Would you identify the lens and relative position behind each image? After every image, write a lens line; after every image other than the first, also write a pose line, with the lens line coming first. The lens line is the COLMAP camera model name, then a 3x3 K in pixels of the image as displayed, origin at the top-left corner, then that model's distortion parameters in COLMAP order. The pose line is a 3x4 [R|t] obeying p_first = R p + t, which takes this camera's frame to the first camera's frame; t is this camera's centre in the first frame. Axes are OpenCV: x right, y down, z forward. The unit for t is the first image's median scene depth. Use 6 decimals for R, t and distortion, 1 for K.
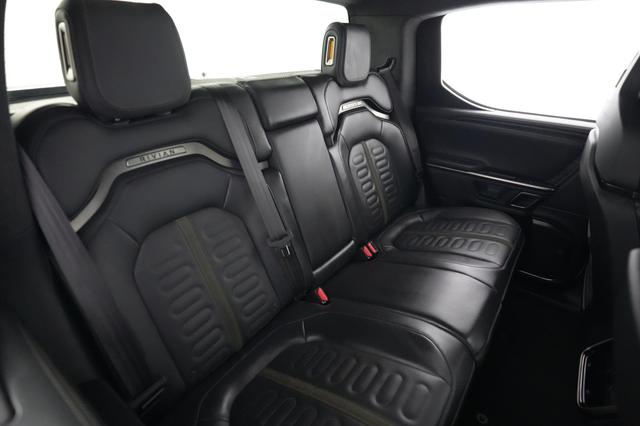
lens RADIAL K [[357.3, 0, 320.0], [0, 357.3, 213.0], [0, 0, 1]] dist [0.000758, -0.000022]
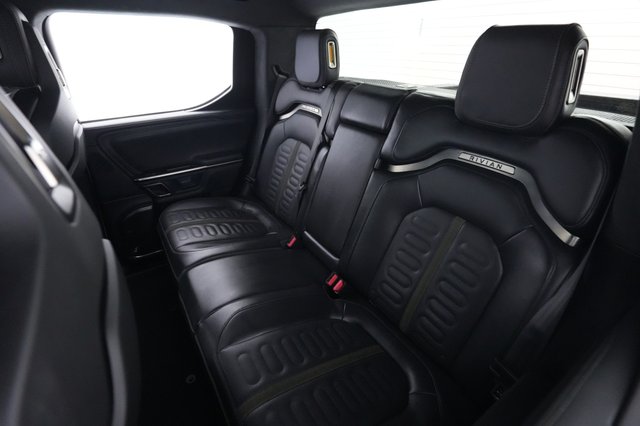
lens RADIAL K [[314.1, 0, 320.0], [0, 314.1, 213.0], [0, 0, 1]] dist [-0.002312, -0.000229]
pose [[-0.387800, 0.413112, -0.823984, 0.604692], [-0.424636, 0.713358, 0.557499, -0.371331], [0.818105, 0.566091, -0.101218, 0.767613]]
